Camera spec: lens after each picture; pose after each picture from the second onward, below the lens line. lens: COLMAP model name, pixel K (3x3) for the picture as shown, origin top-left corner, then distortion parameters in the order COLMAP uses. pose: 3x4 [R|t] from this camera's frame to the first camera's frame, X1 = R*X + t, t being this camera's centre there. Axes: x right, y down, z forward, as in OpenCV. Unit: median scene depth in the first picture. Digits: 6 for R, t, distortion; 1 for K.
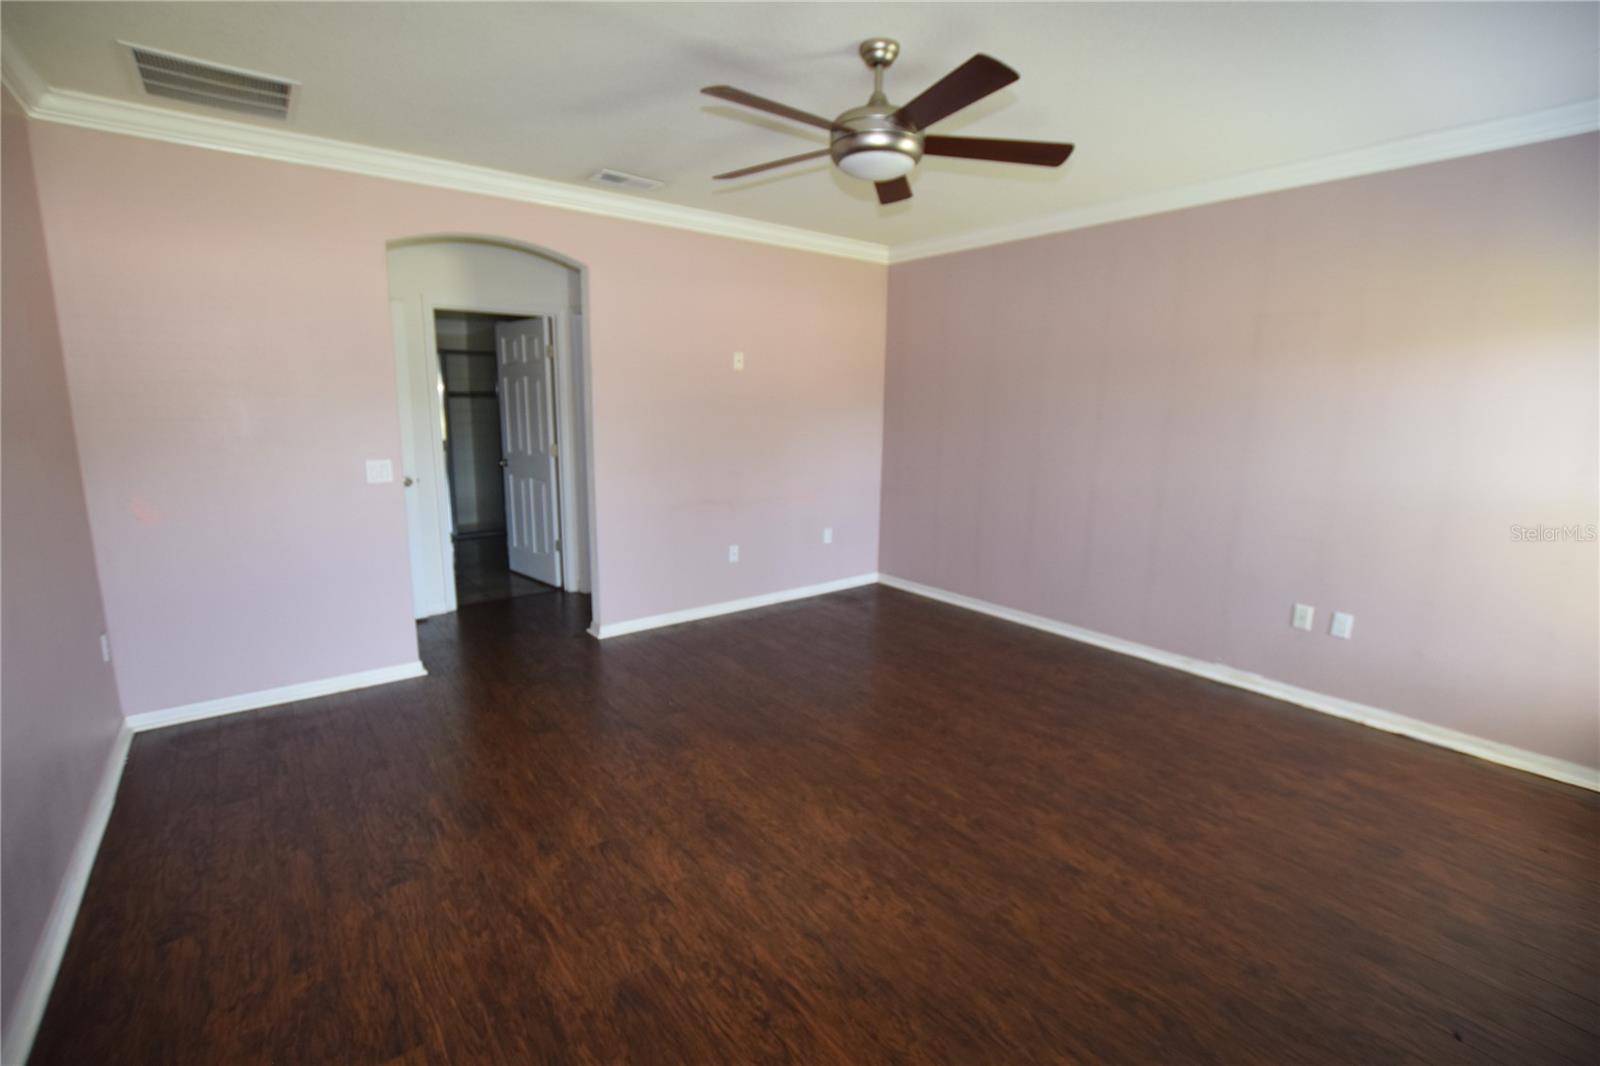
lens RADIAL K [[702.6, 0, 794.3], [0, 702.6, 523.2], [0, 0, 1]] dist [-0.024034, 0.000021]
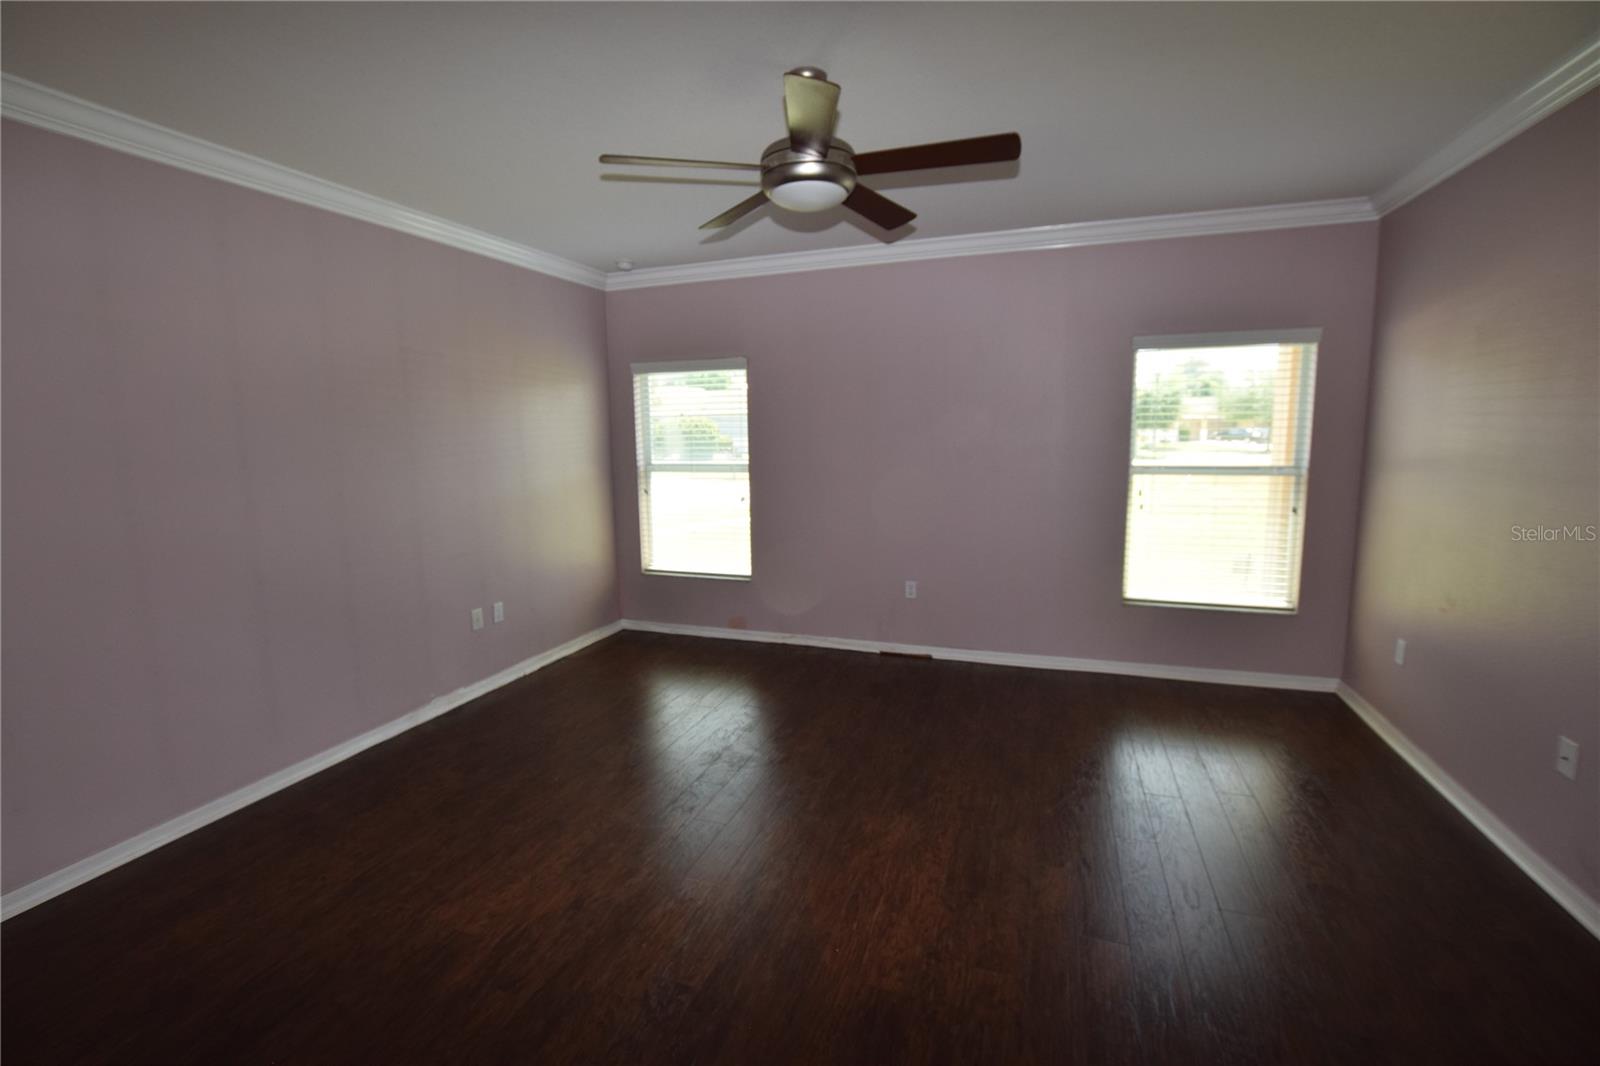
lens RADIAL K [[702.6, 0, 794.3], [0, 702.6, 523.2], [0, 0, 1]] dist [-0.024034, 0.000021]
pose [[-0.525017, -0.112262, 0.843655, -0.630733], [0.157770, 0.961245, 0.226092, -0.245438], [-0.836341, 0.251806, -0.486958, 1.359957]]
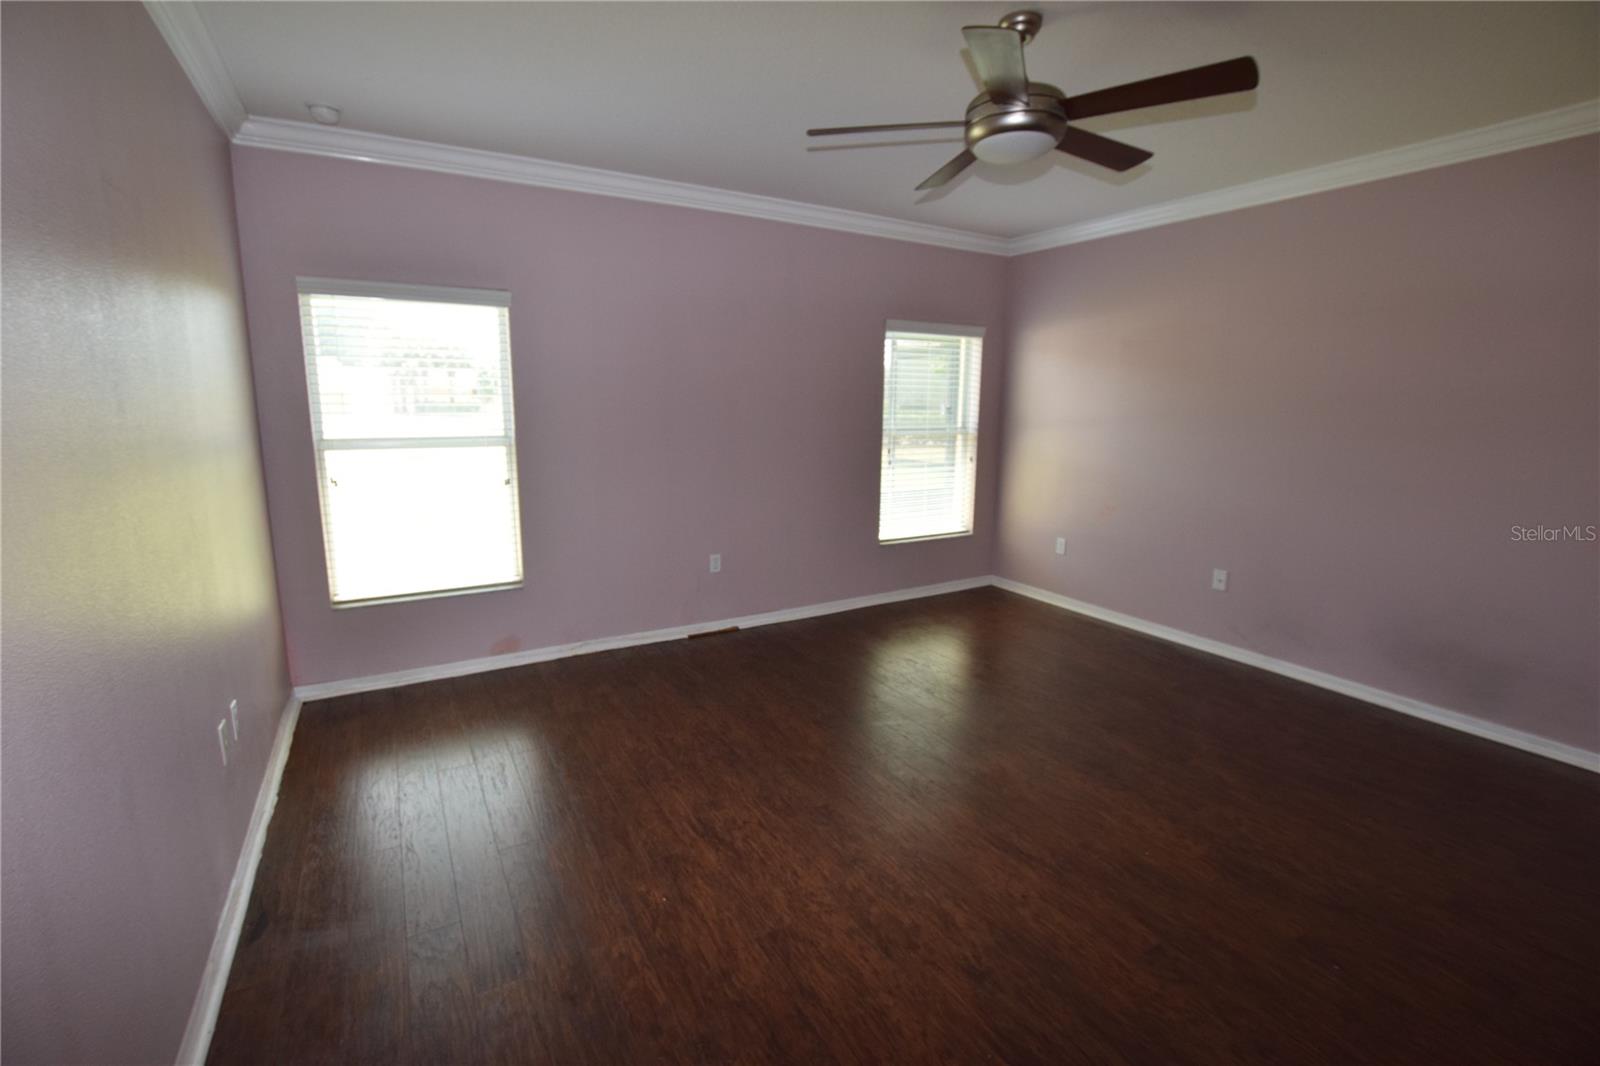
lens RADIAL K [[702.6, 0, 794.3], [0, 702.6, 523.2], [0, 0, 1]] dist [-0.024034, 0.000021]
pose [[-0.988829, -0.045065, 0.142078, 0.213874], [0.006858, 0.938435, 0.345388, -0.305087], [-0.148896, 0.342504, -0.927643, 1.770101]]
